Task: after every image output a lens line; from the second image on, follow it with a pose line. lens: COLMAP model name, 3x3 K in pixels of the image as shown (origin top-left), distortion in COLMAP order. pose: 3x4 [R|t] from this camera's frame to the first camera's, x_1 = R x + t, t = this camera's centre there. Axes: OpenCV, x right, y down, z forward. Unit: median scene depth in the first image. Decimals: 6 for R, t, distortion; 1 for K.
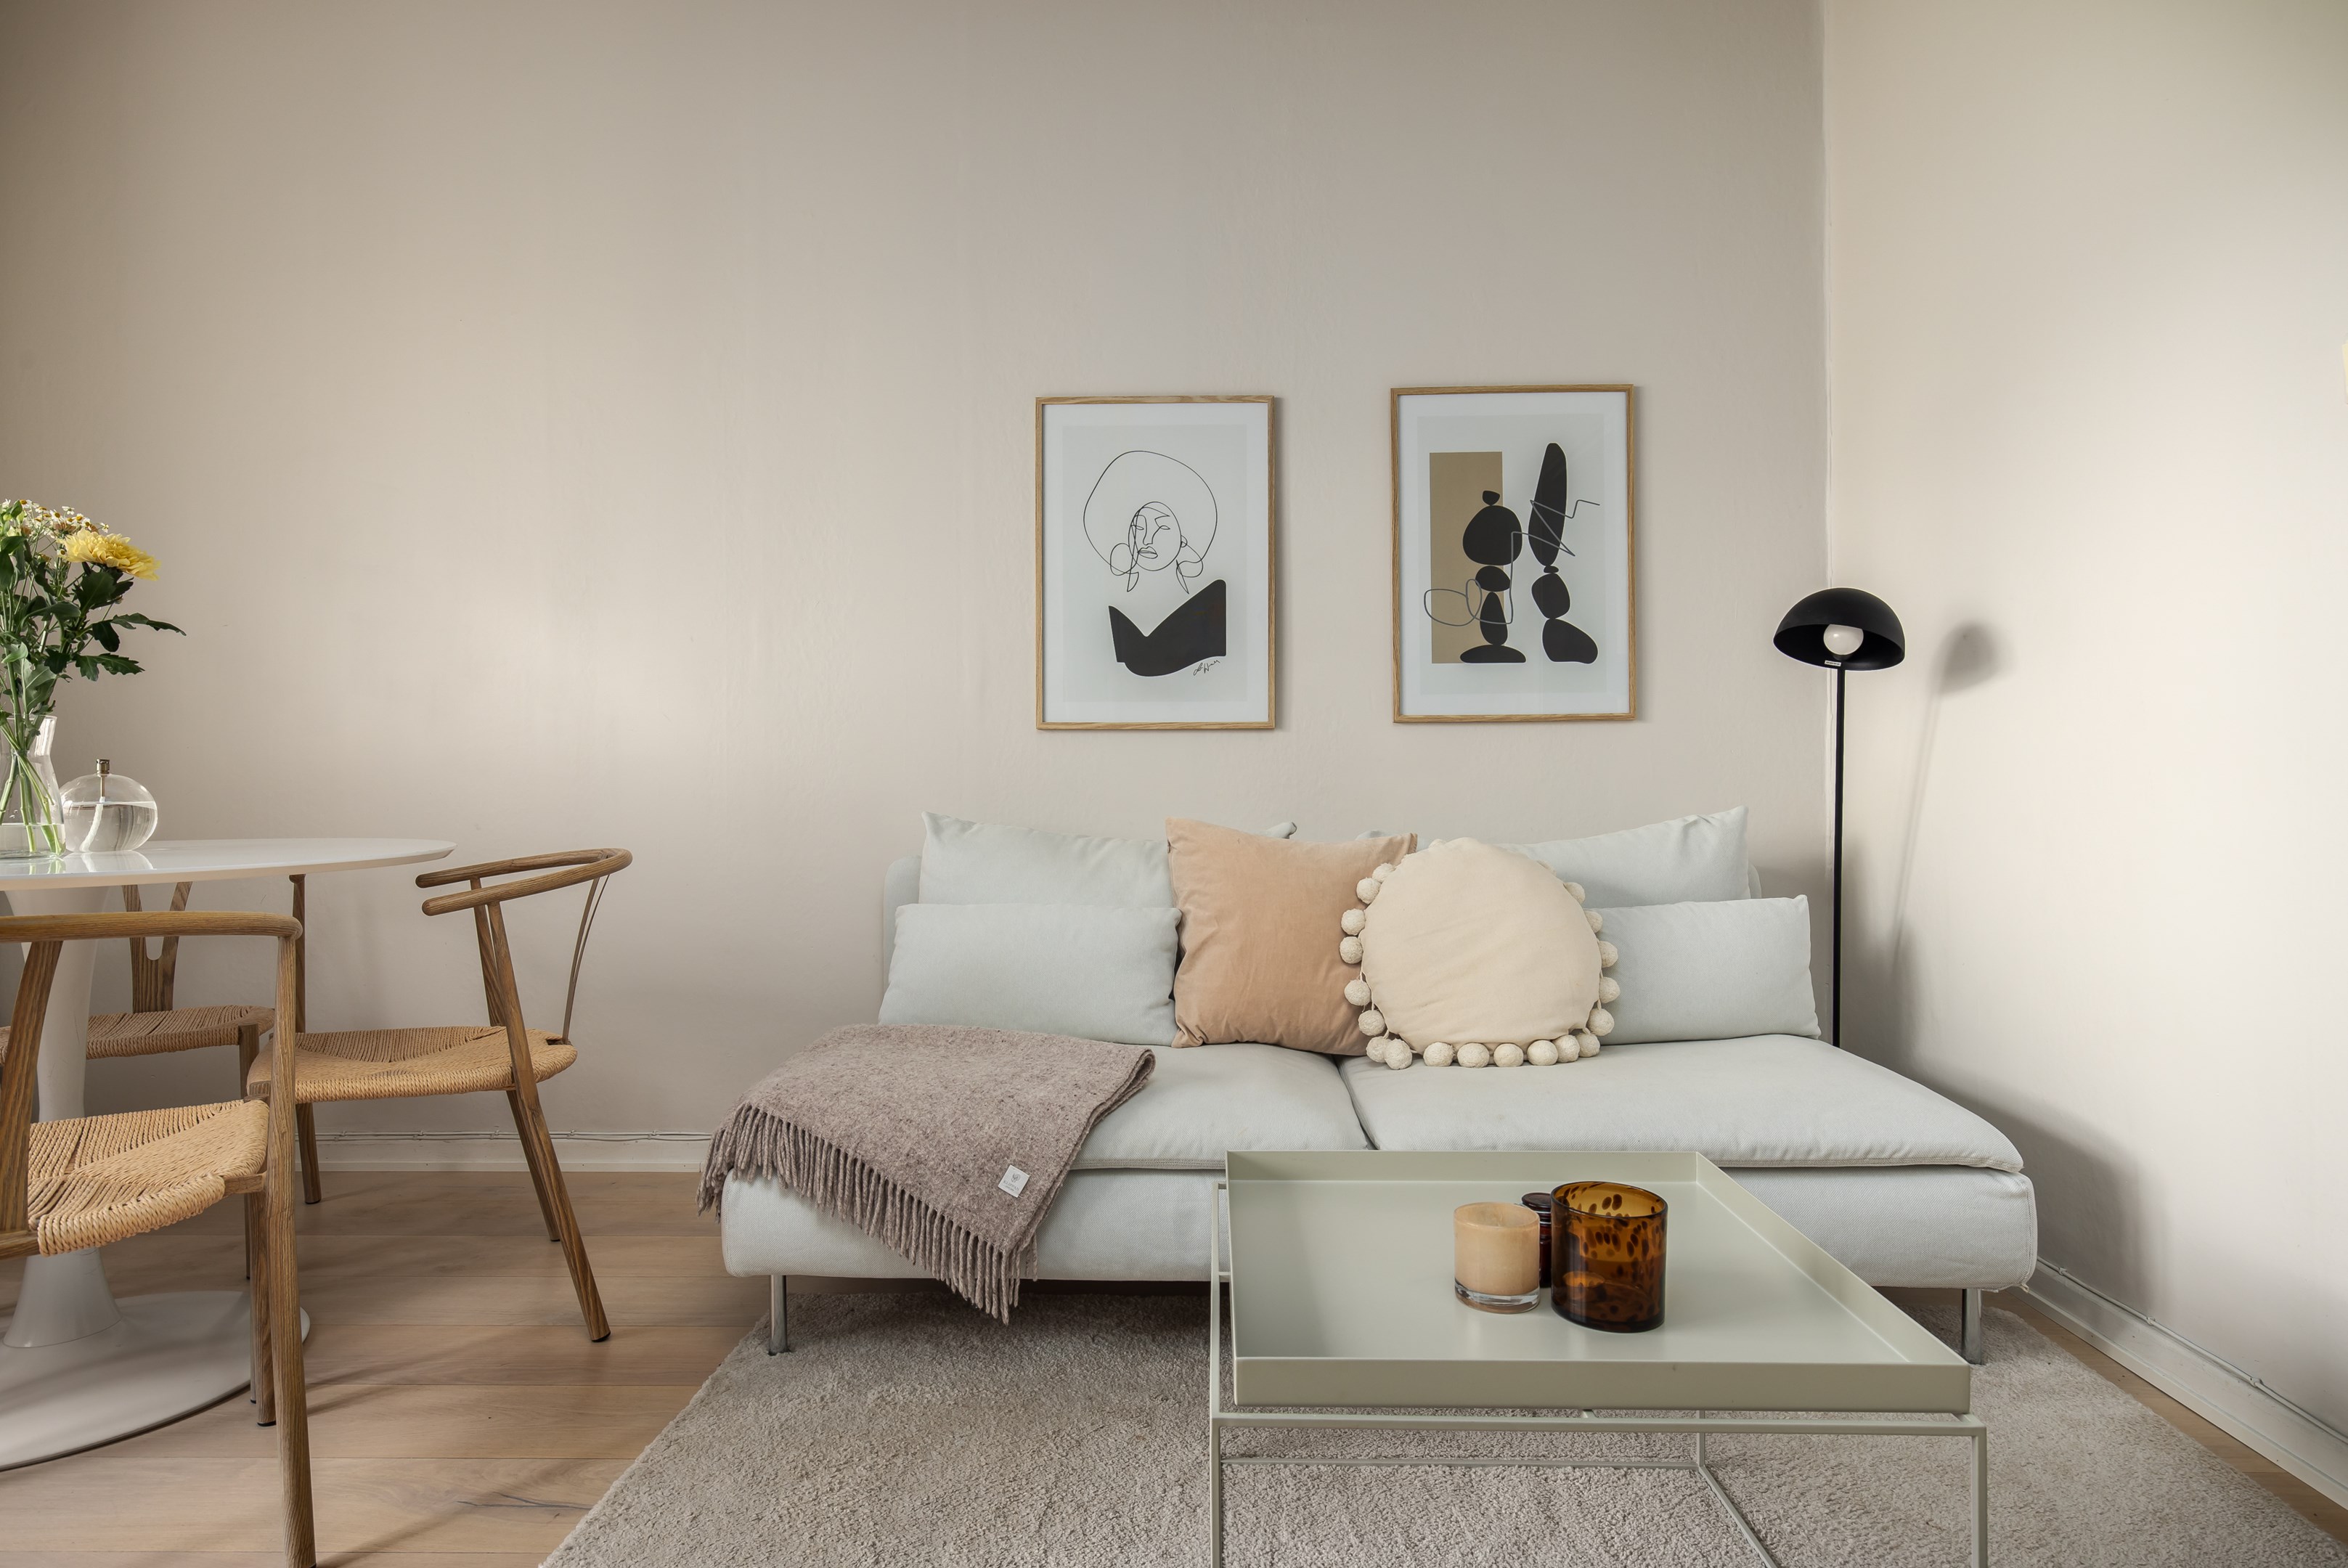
lens RADIAL K [[1310.7, 0, 1170.3], [0, 1310.7, 772.2], [0, 0, 1]] dist [-0.001694, 0.001456]
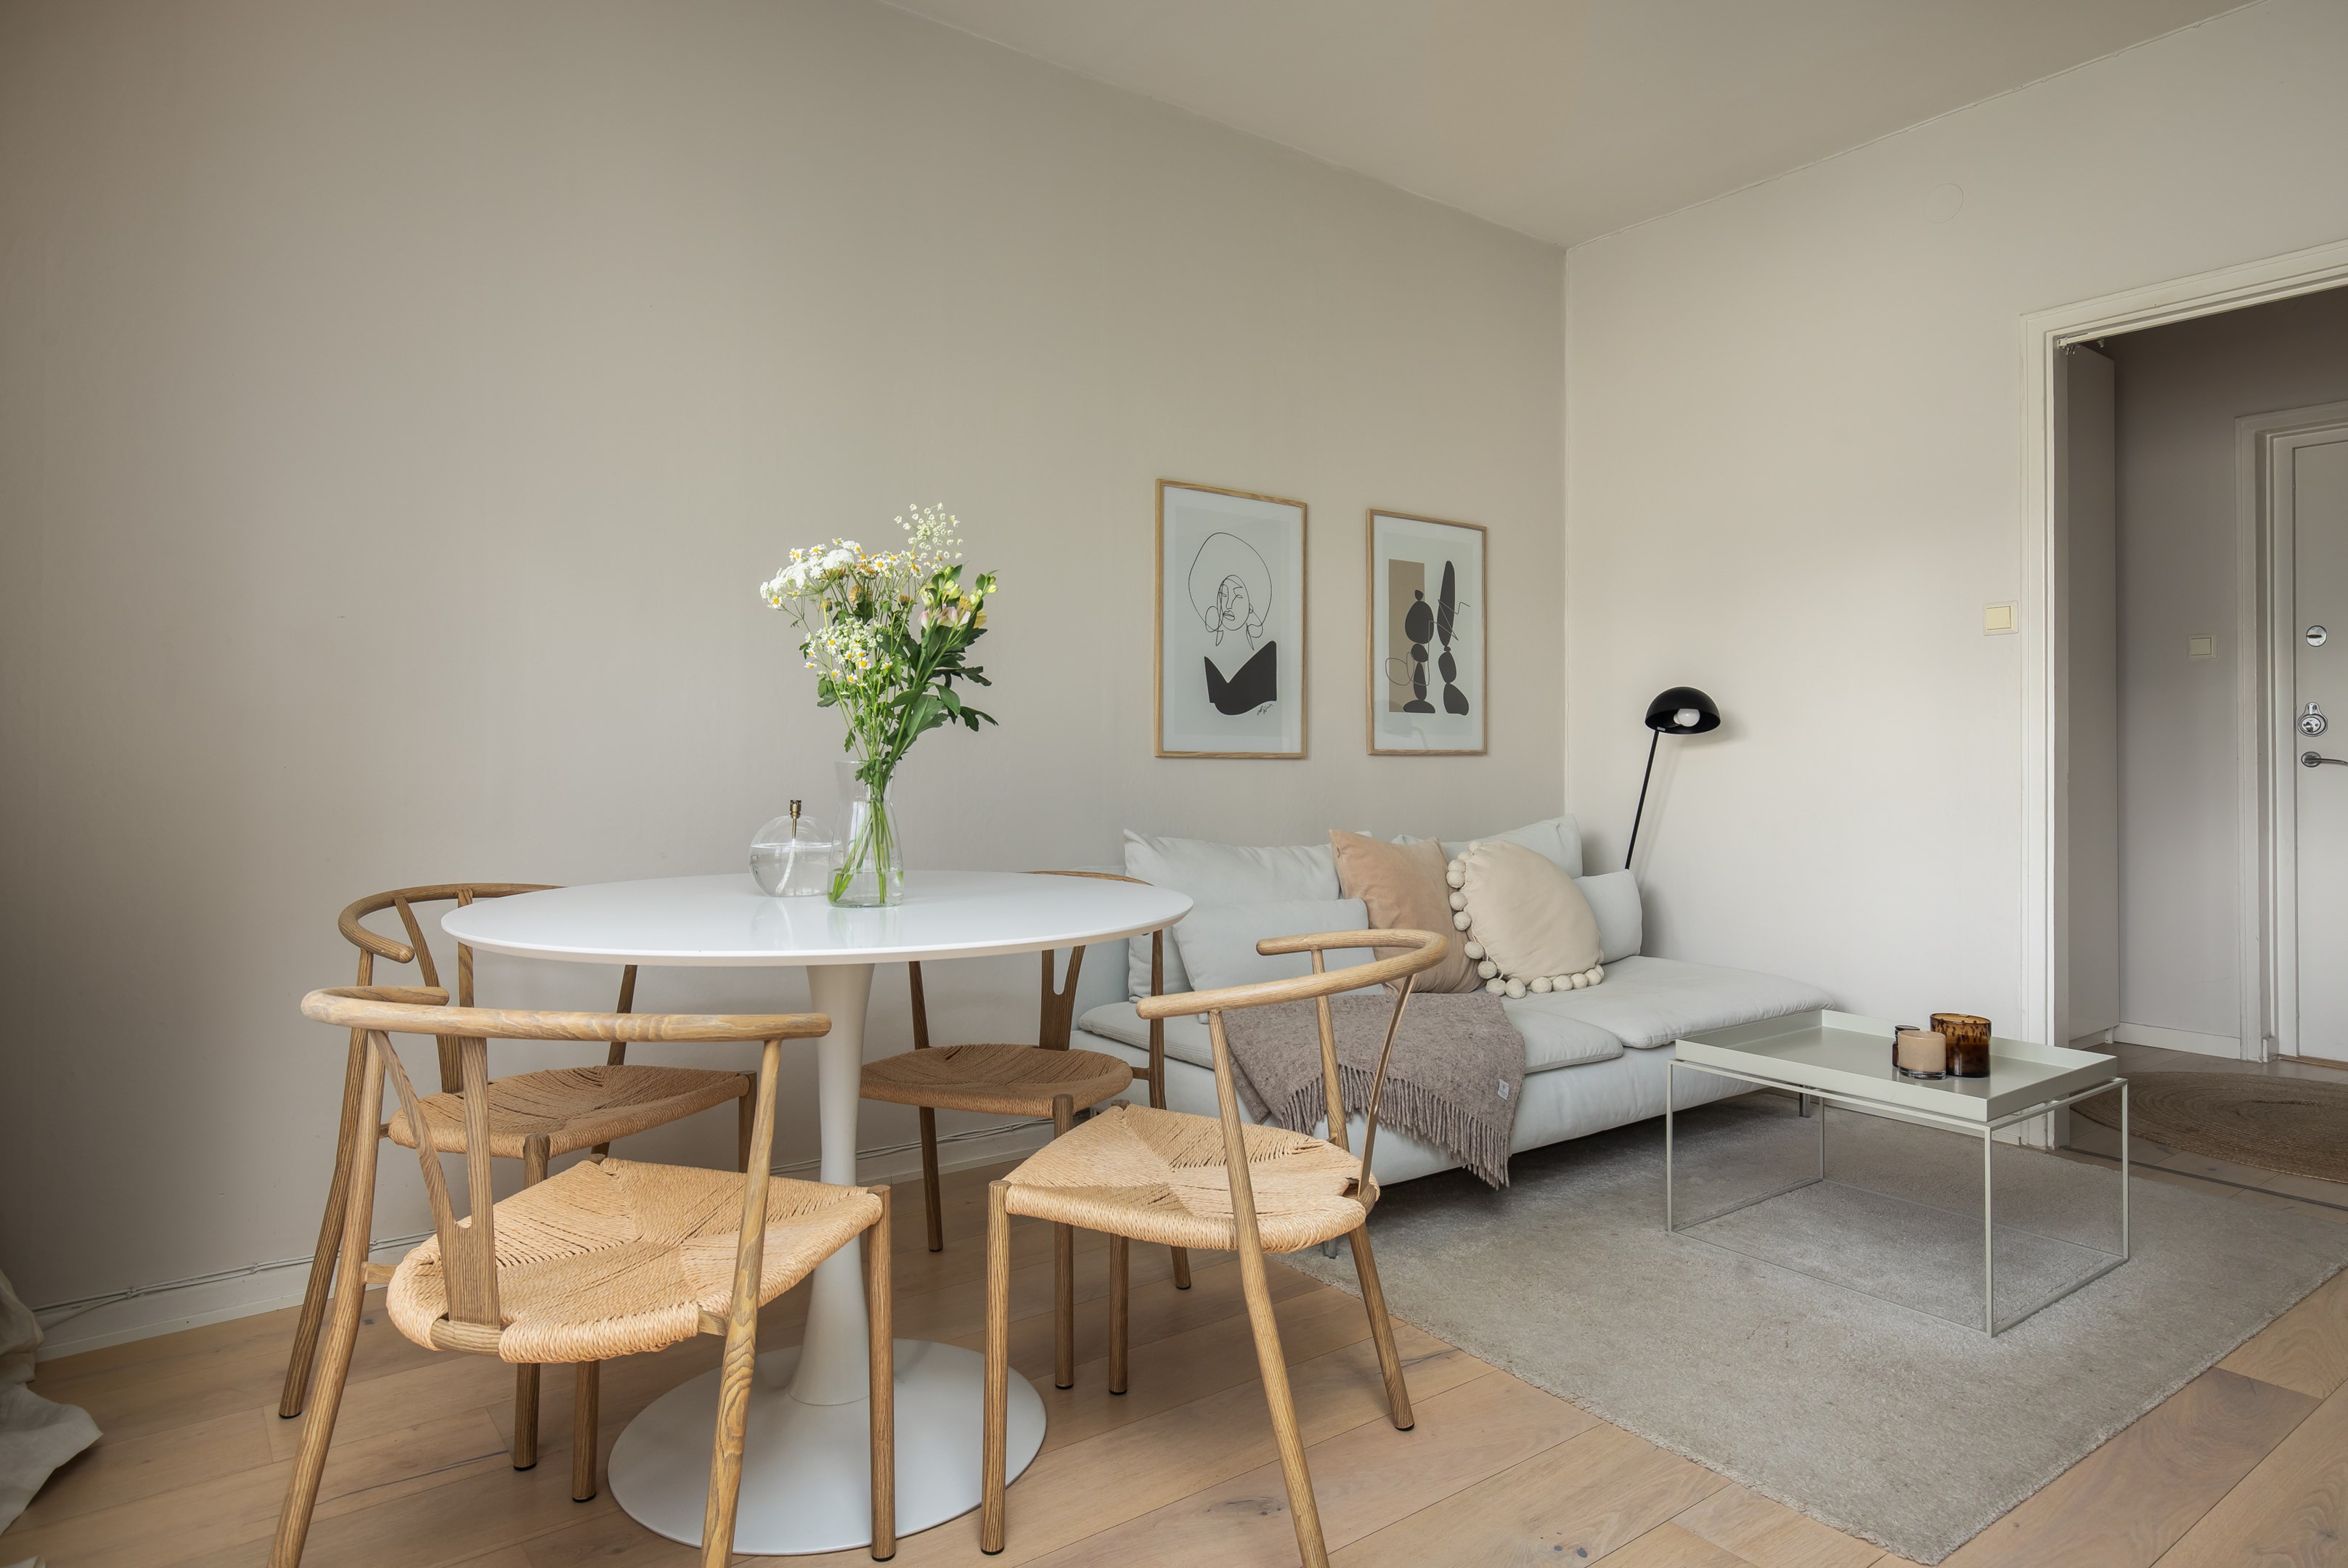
lens RADIAL K [[1330.1, 0, 1159.5], [0, 1330.1, 737.4], [0, 0, 1]] dist [0.002731, 0.000975]
pose [[0.795403, 0.019983, 0.605752, -0.837701], [-0.014812, 0.999799, -0.013534, -0.033729], [-0.605900, 0.001793, 0.795539, 0.034427]]
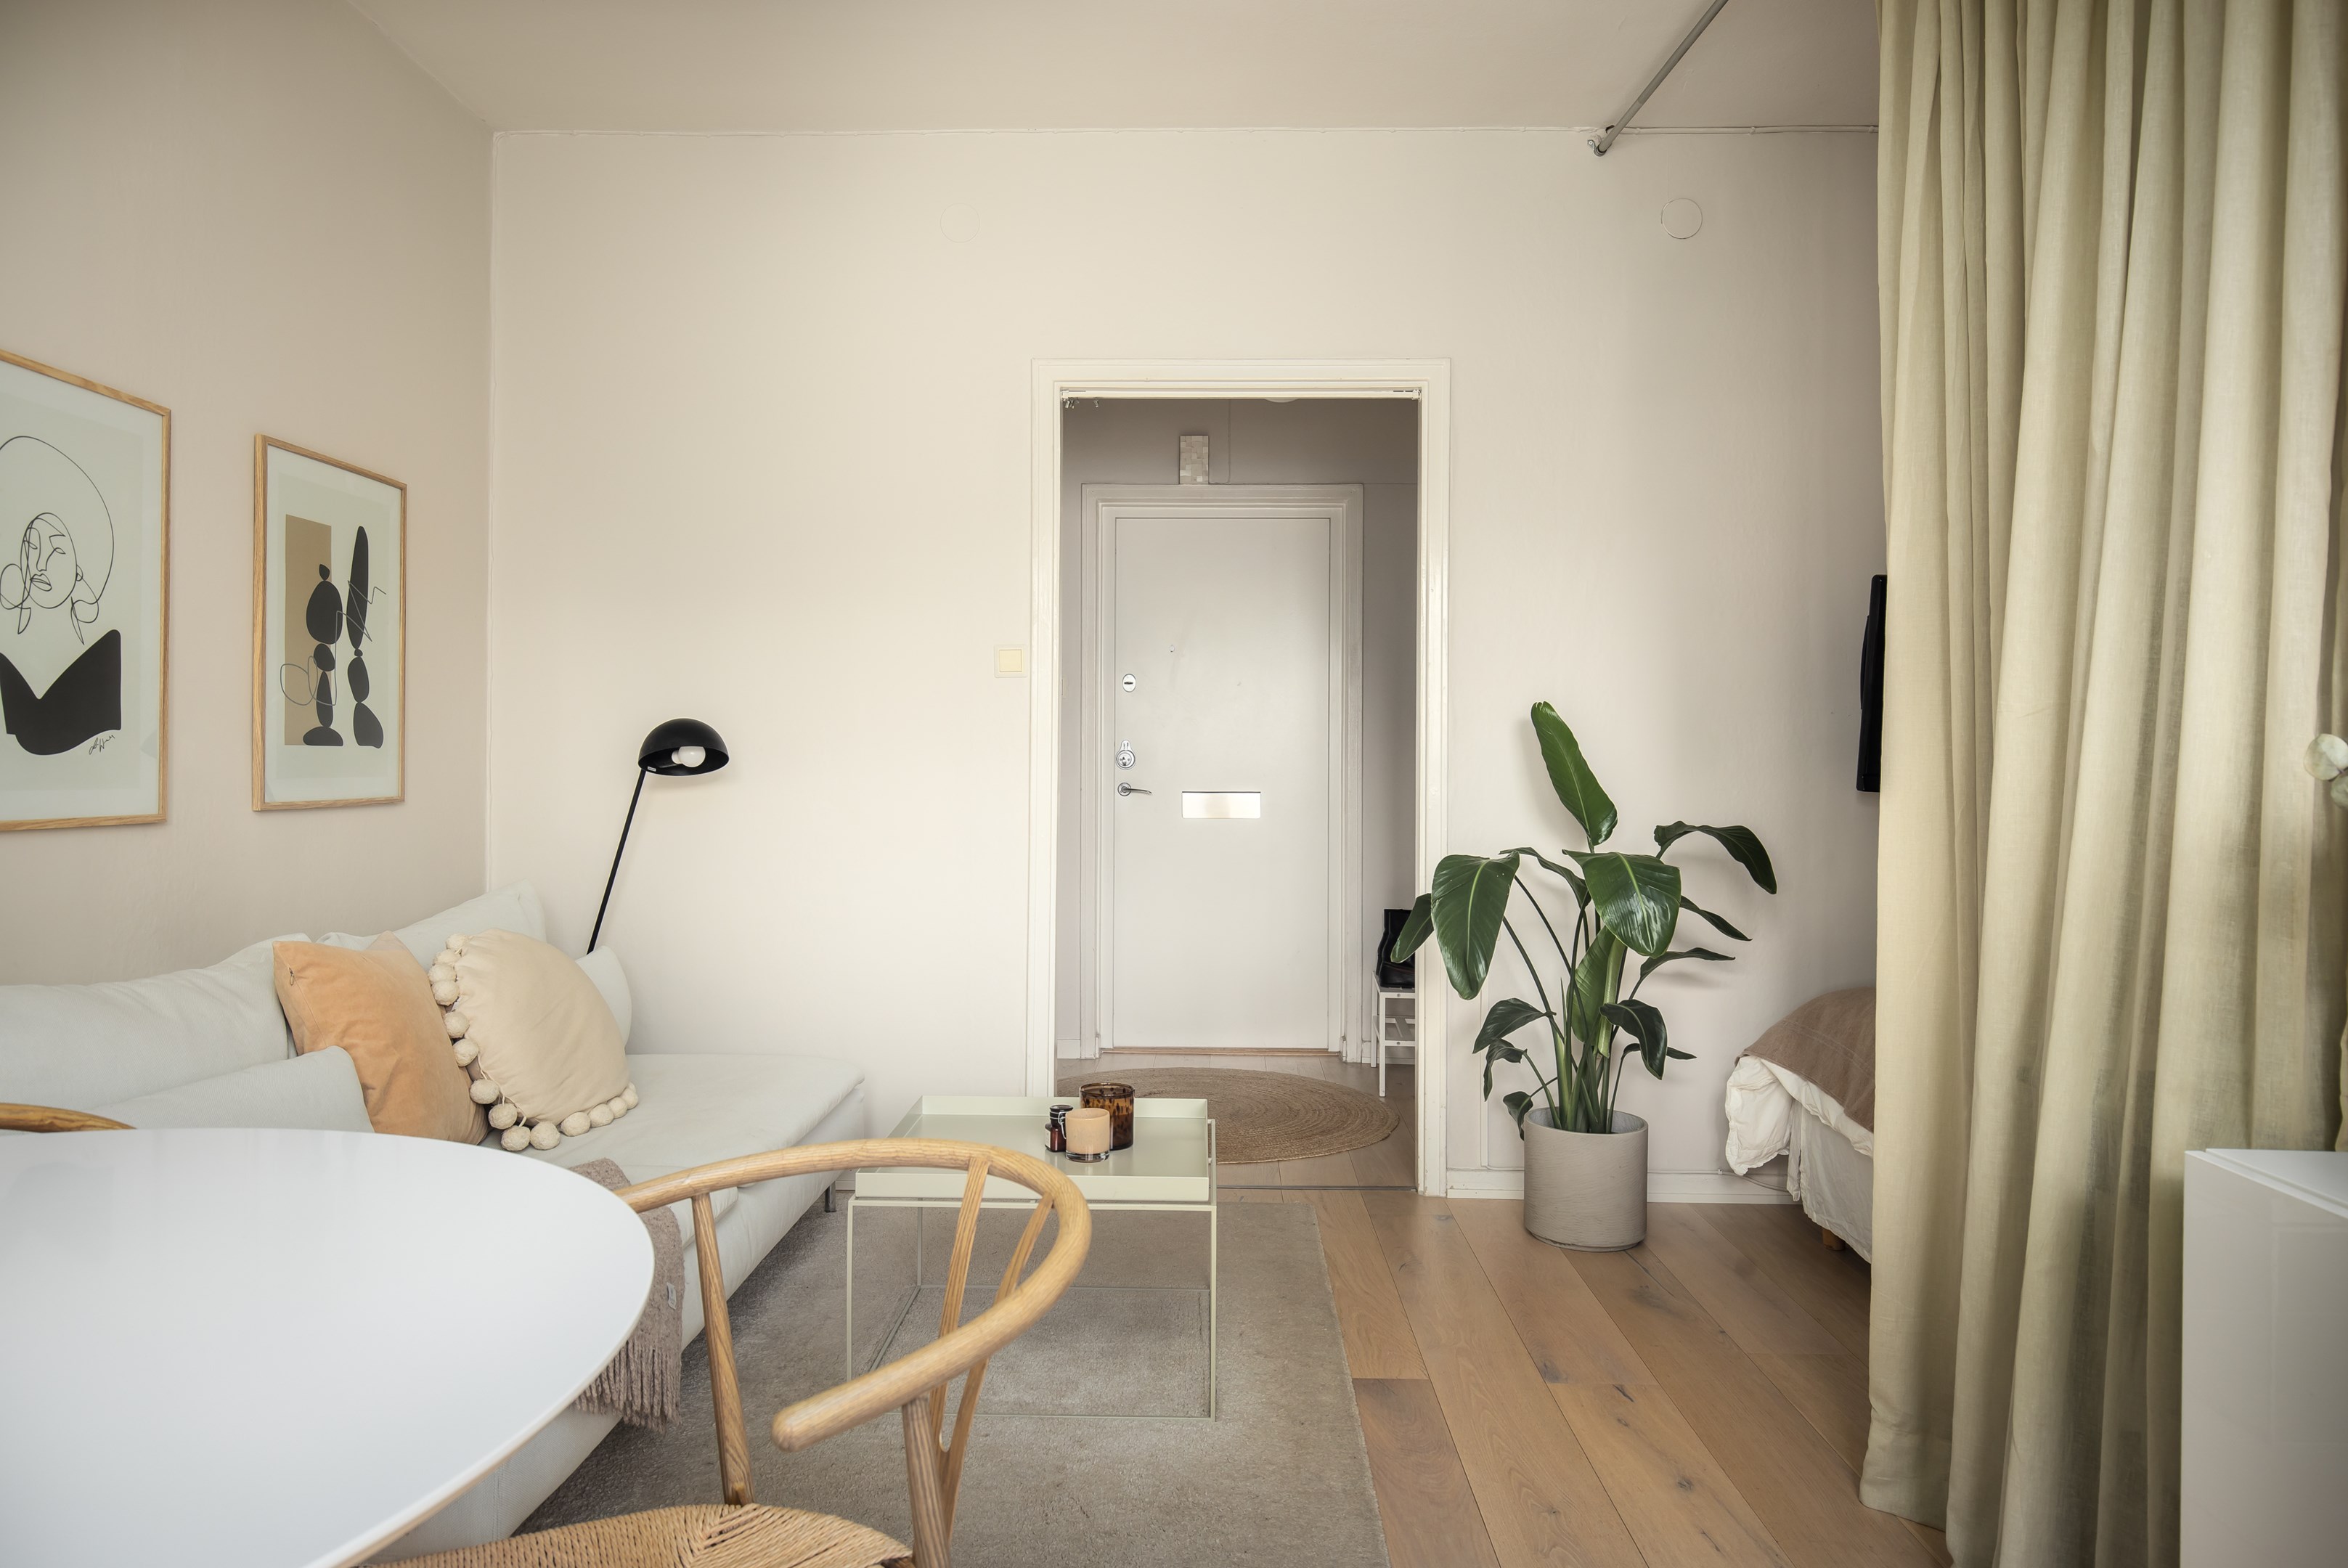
lens RADIAL K [[1486.8, 0, 1170.3], [0, 1486.8, 740.2], [0, 0, 1]] dist [-0.002719, -0.000709]
pose [[0.006098, 0.023258, 0.999711, -0.829613], [-0.009541, 0.999685, -0.023199, -0.068250], [-0.999936, -0.009396, 0.006318, 0.376735]]
